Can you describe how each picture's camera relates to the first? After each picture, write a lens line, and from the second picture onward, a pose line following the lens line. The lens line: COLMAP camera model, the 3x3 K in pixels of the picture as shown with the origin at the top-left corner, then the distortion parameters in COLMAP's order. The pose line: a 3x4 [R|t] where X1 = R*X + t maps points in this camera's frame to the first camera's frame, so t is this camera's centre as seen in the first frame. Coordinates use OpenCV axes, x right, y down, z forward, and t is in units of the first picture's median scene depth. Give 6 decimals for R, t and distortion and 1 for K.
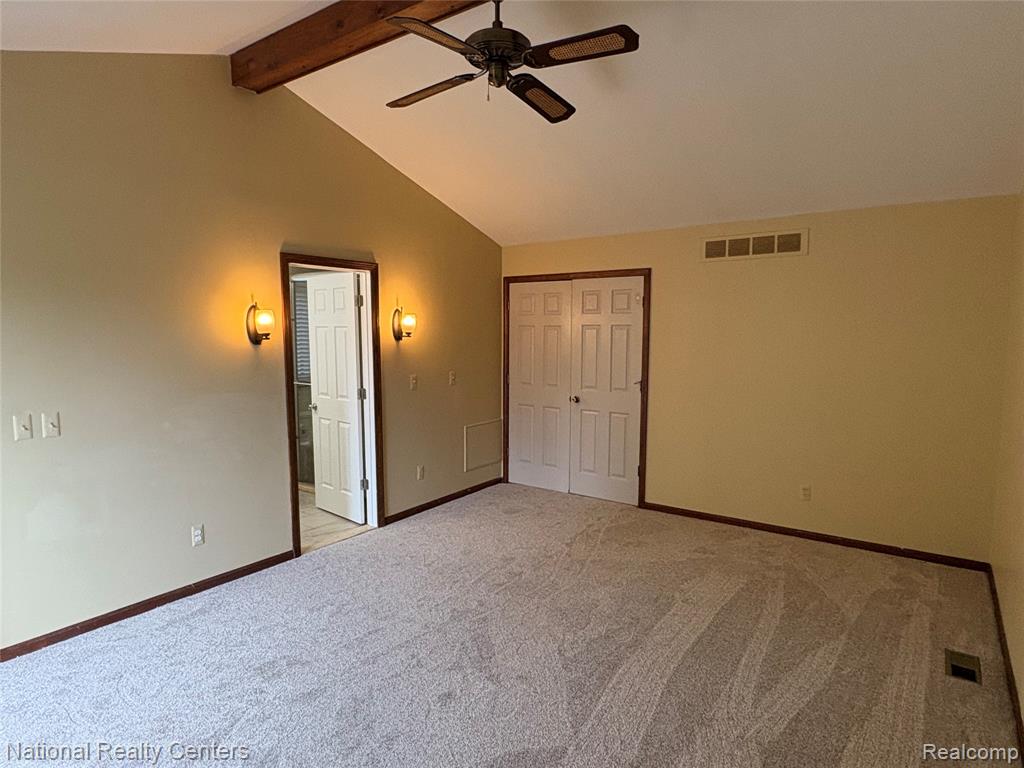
lens RADIAL K [[590.6, 0, 508.9], [0, 590.6, 384.7], [0, 0, 1]] dist [-0.015949, 0.002919]
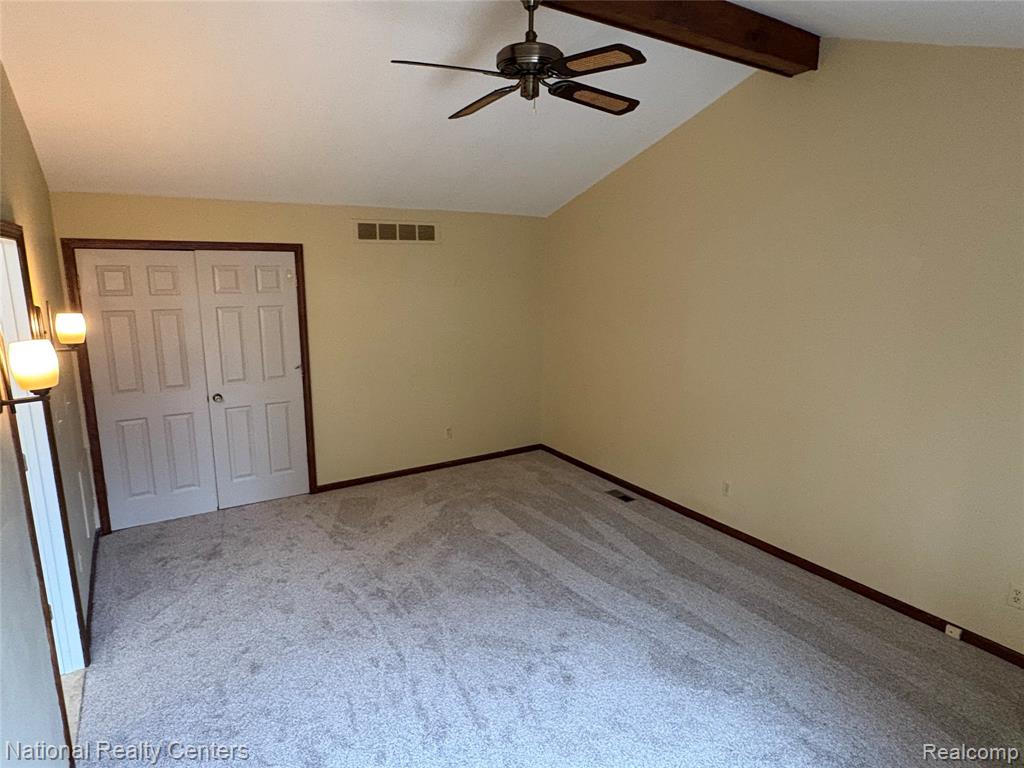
lens RADIAL K [[590.6, 0, 508.9], [0, 590.6, 385.5], [0, 0, 1]] dist [-0.015949, 0.002919]
pose [[0.363720, -0.182088, 0.913538, -0.579893], [0.081232, 0.983172, 0.163625, -0.111635], [-0.927960, 0.014695, 0.372390, 0.378498]]
